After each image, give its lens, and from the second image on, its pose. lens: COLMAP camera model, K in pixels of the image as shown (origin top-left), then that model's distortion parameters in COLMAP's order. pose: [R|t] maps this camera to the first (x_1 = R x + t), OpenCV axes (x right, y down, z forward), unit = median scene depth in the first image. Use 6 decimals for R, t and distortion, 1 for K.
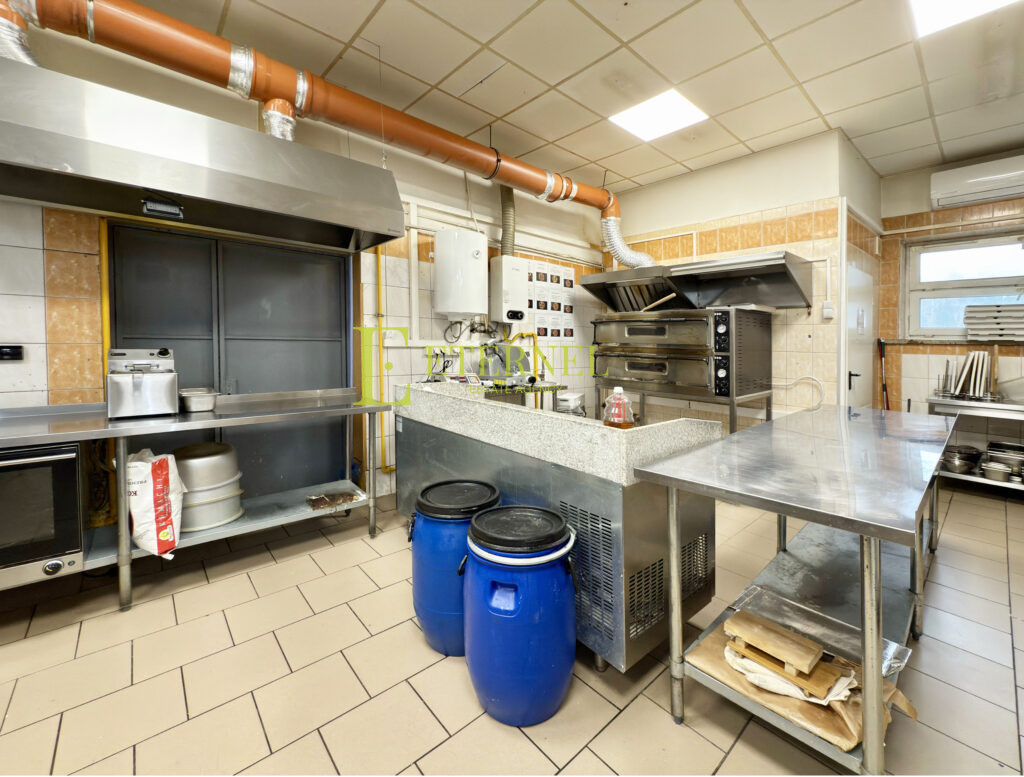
lens RADIAL K [[429.9, 0, 514.3], [0, 429.9, 331.3], [0, 0, 1]] dist [0.000254, 0.000031]
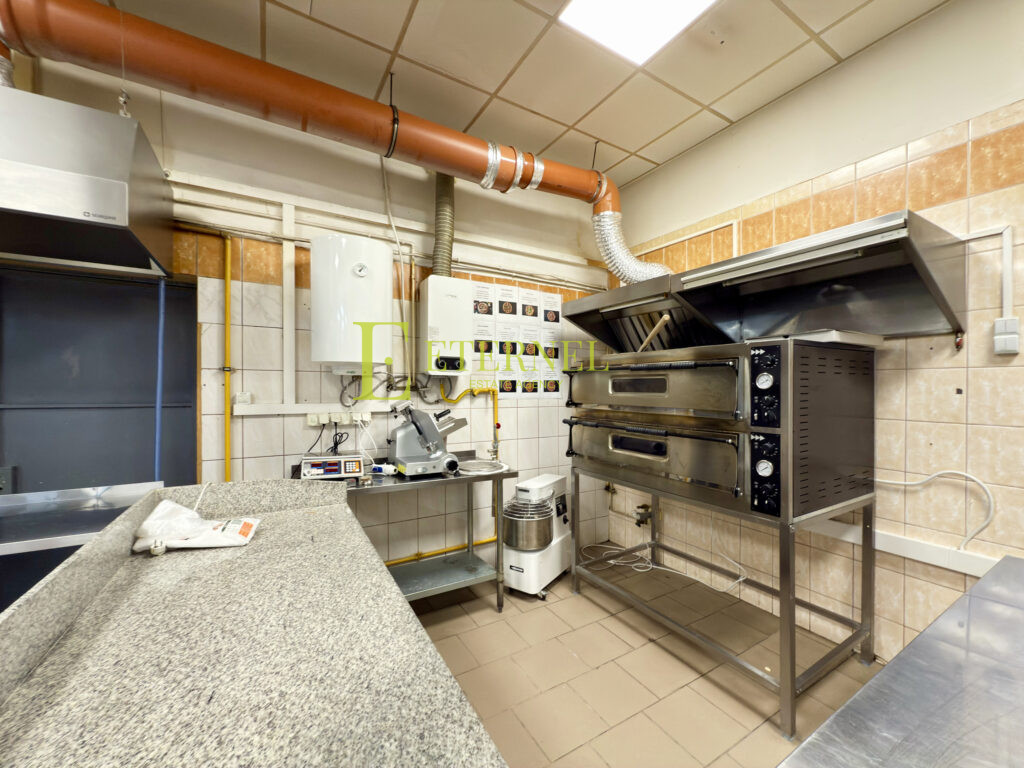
lens RADIAL K [[412.4, 0, 528.6], [0, 412.4, 391.0], [0, 0, 1]] dist [-0.000992, 0.000205]
pose [[0.987229, -0.015359, -0.158564, 0.227285], [0.020173, 0.999382, 0.028797, -0.010819], [0.158024, -0.031628, 0.986929, 0.379382]]
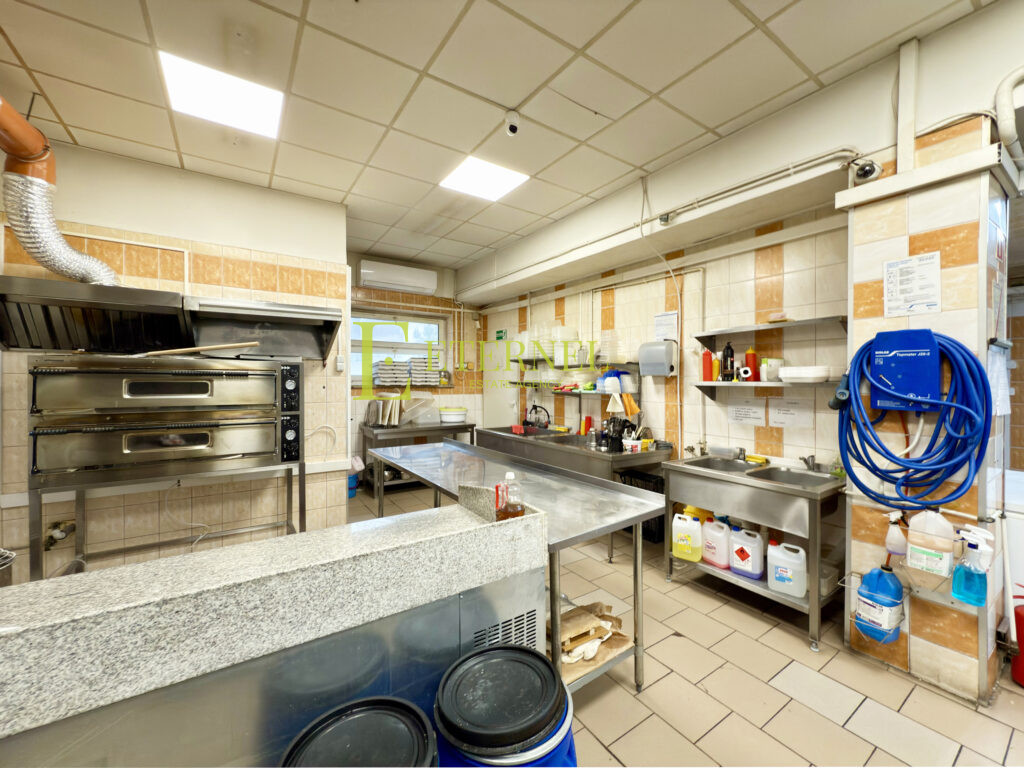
lens RADIAL K [[441.5, 0, 514.9], [0, 441.5, 348.2], [0, 0, 1]] dist [0.001292, 0.000169]
pose [[0.090791, 0.044924, 0.994856, -0.311295], [-0.030548, 0.998638, -0.042307, -0.045617], [-0.995401, -0.026549, 0.092039, 0.363761]]
